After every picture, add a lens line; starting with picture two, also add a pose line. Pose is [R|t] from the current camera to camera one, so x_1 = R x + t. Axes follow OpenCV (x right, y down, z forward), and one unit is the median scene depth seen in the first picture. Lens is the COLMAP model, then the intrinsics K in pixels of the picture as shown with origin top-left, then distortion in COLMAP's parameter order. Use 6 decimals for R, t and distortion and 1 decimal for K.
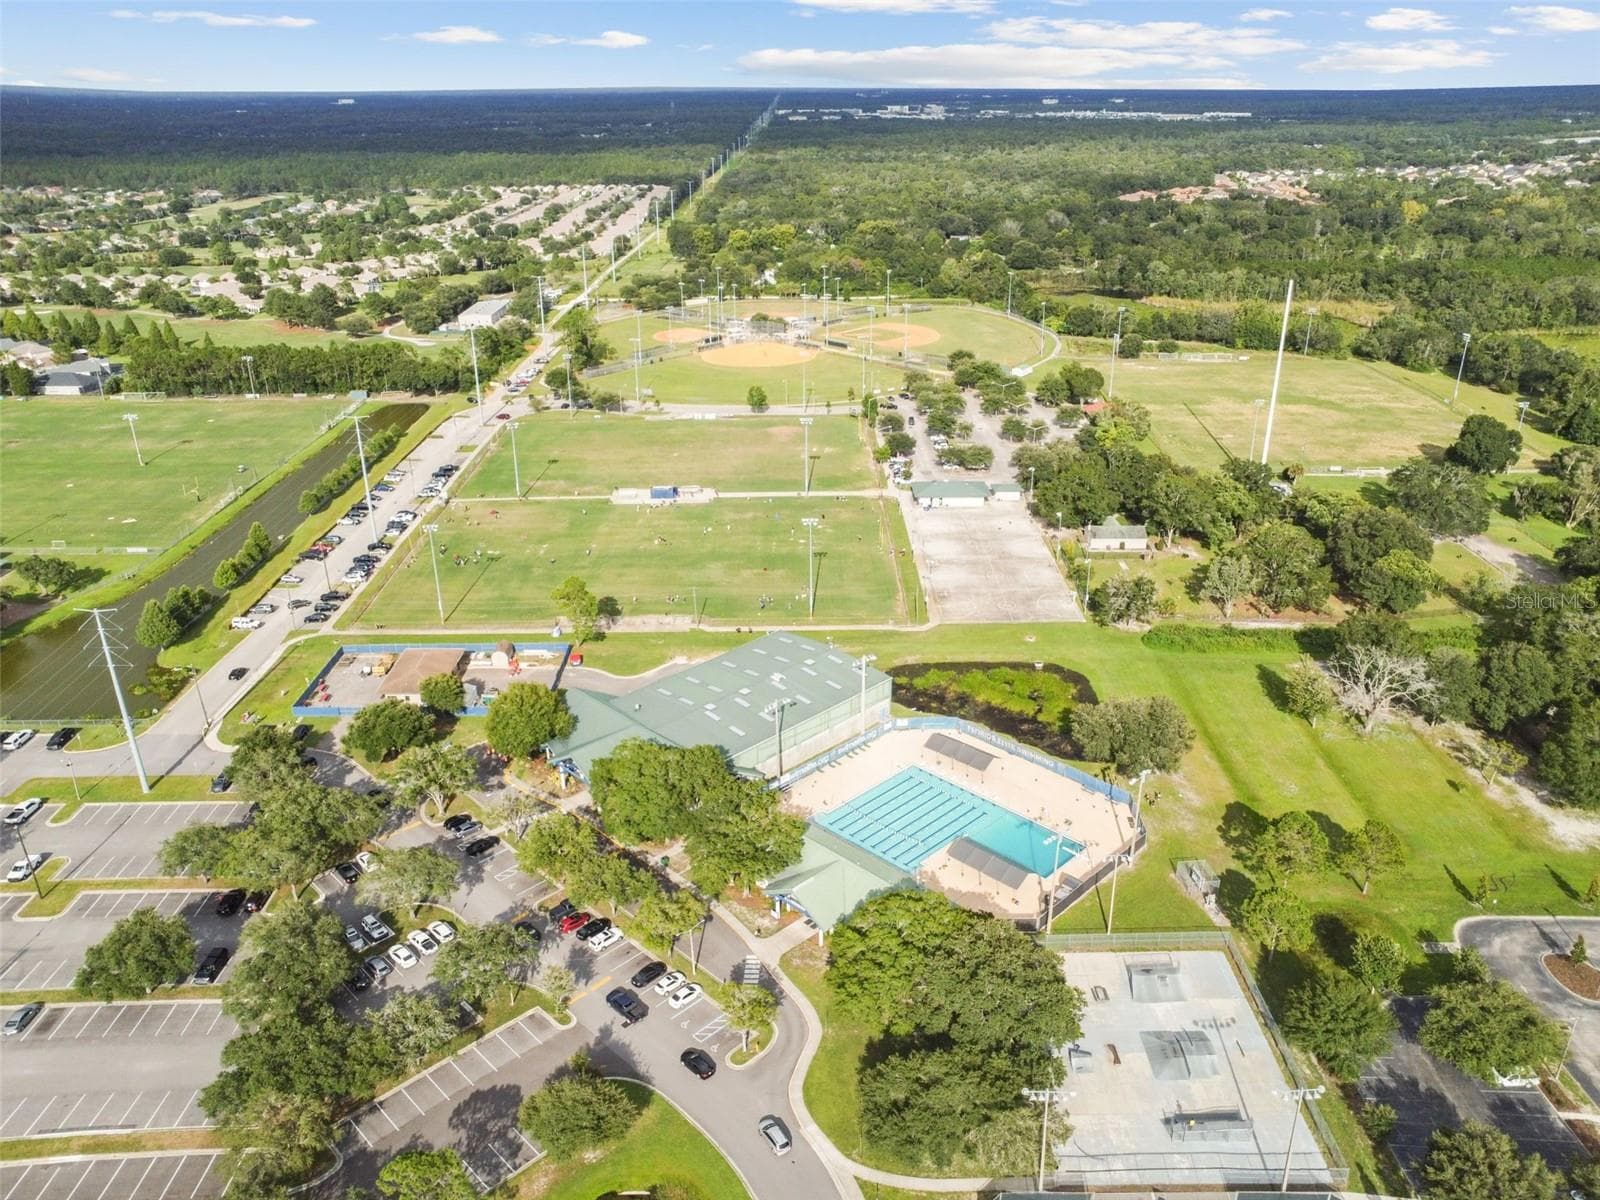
lens RADIAL K [[1198.5, 0, 800.0], [0, 1198.5, 600.0], [0, 0, 1]] dist [-0.011425, -0.000137]
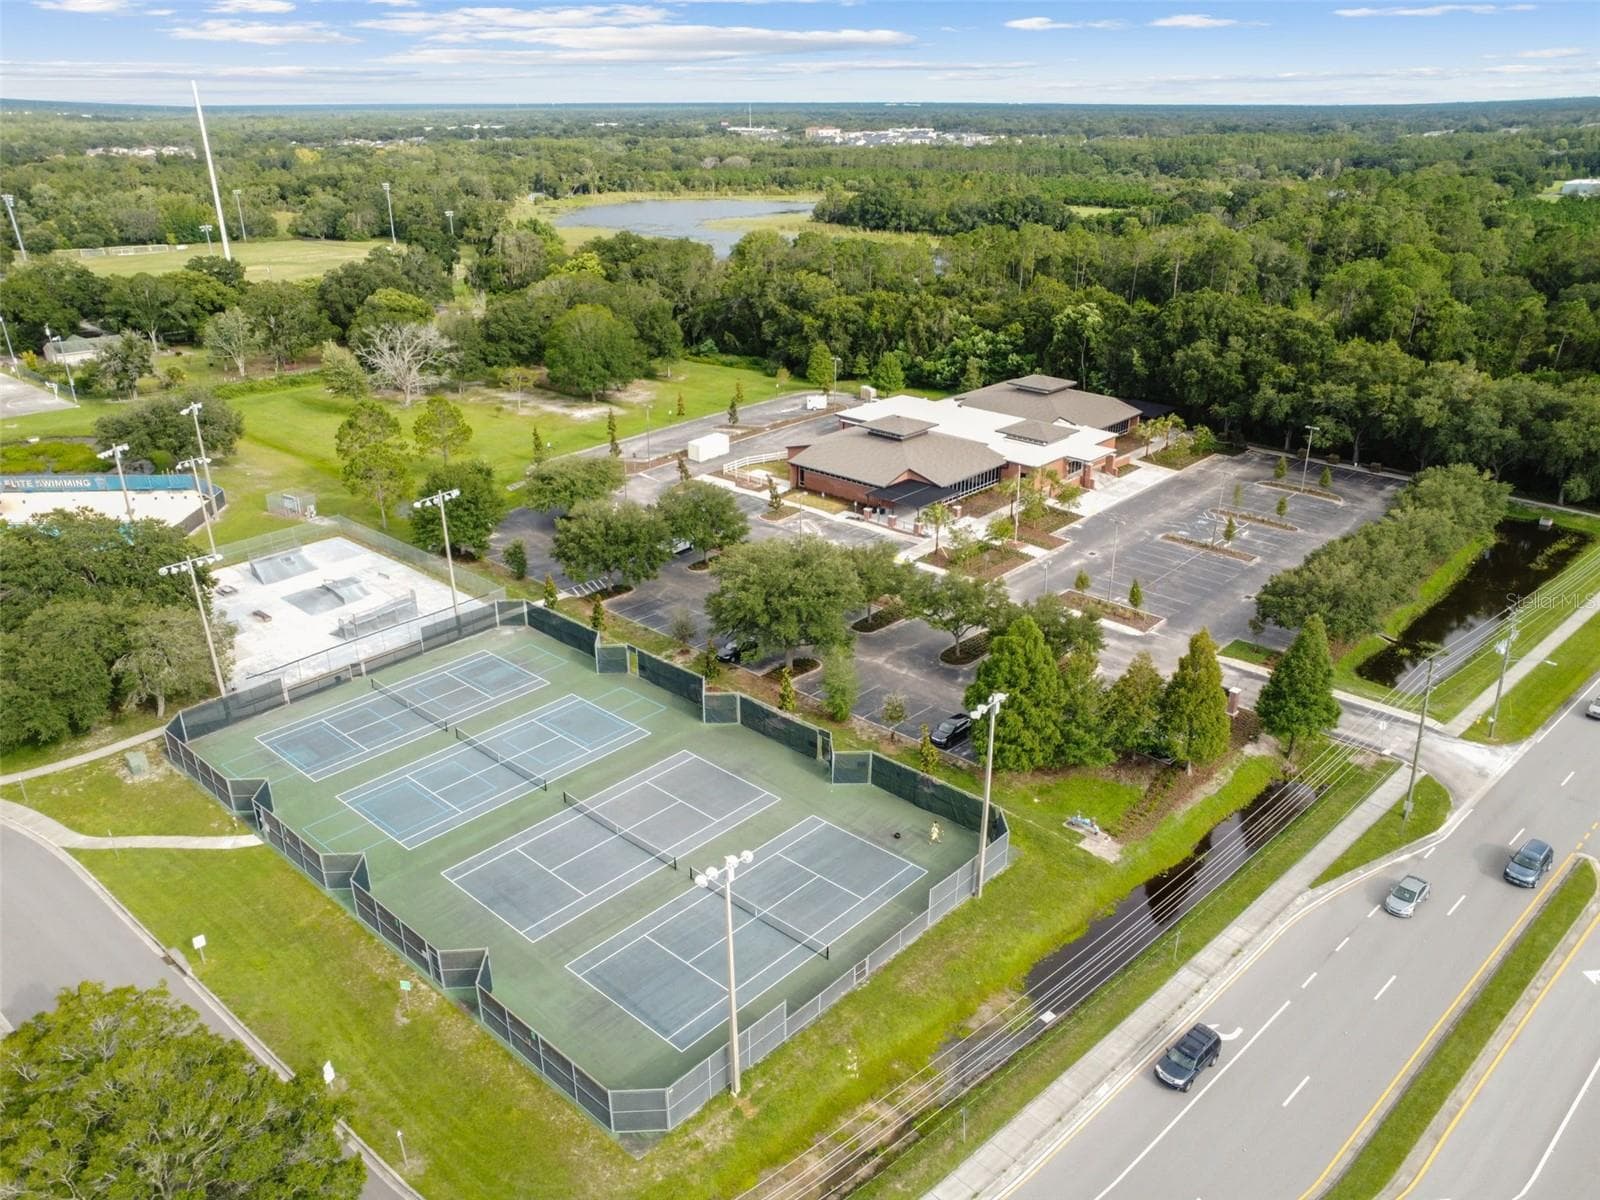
lens RADIAL K [[1155.4, 0, 804.5], [0, 1155.4, 621.8], [0, 0, 1]] dist [0.049144, -0.040537]
pose [[0.671169, -0.300252, 0.677776, -0.056042], [0.292012, 0.947462, 0.130556, 0.308565], [-0.681367, 0.110294, 0.723584, 0.042882]]
